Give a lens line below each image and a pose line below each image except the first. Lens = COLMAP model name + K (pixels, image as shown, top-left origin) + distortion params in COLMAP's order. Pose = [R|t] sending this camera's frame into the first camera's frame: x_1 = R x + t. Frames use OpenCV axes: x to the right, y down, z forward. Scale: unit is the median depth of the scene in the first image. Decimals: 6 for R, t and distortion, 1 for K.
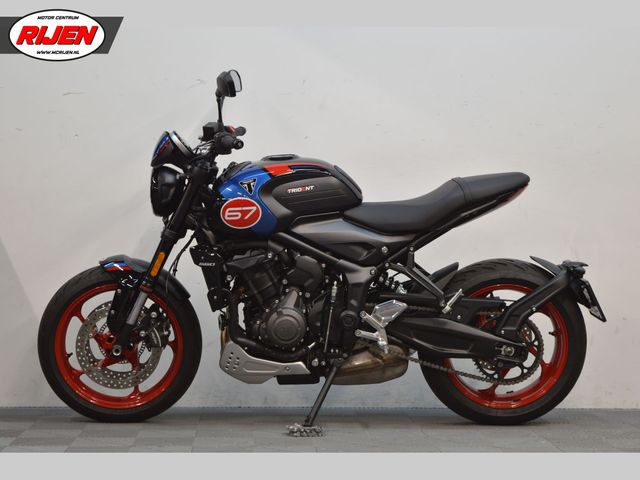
lens RADIAL K [[1448.8, 0, 320.0], [0, 1448.8, 240.0], [0, 0, 1]] dist [0.028265, -0.033970]
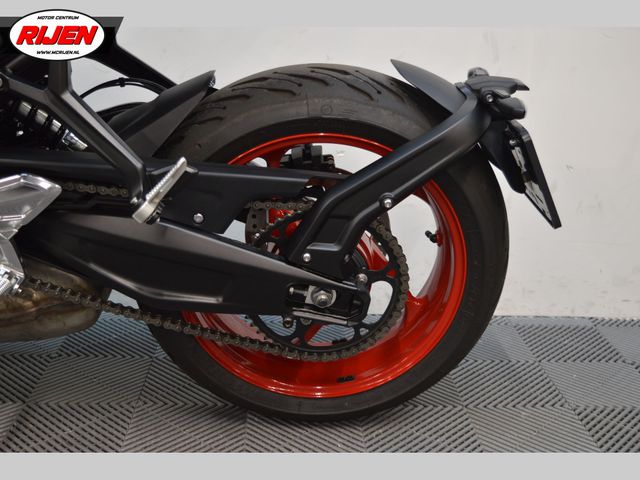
lens RADIAL K [[839.9, 0, 320.0], [0, 839.9, 240.0], [0, 0, 1]] dist [-0.099631, 0.000009]
pose [[0.999634, 0.024589, 0.011322, 0.125589], [-0.026757, 0.960955, 0.275407, -0.004656], [-0.004108, -0.275609, 0.961261, 0.770939]]
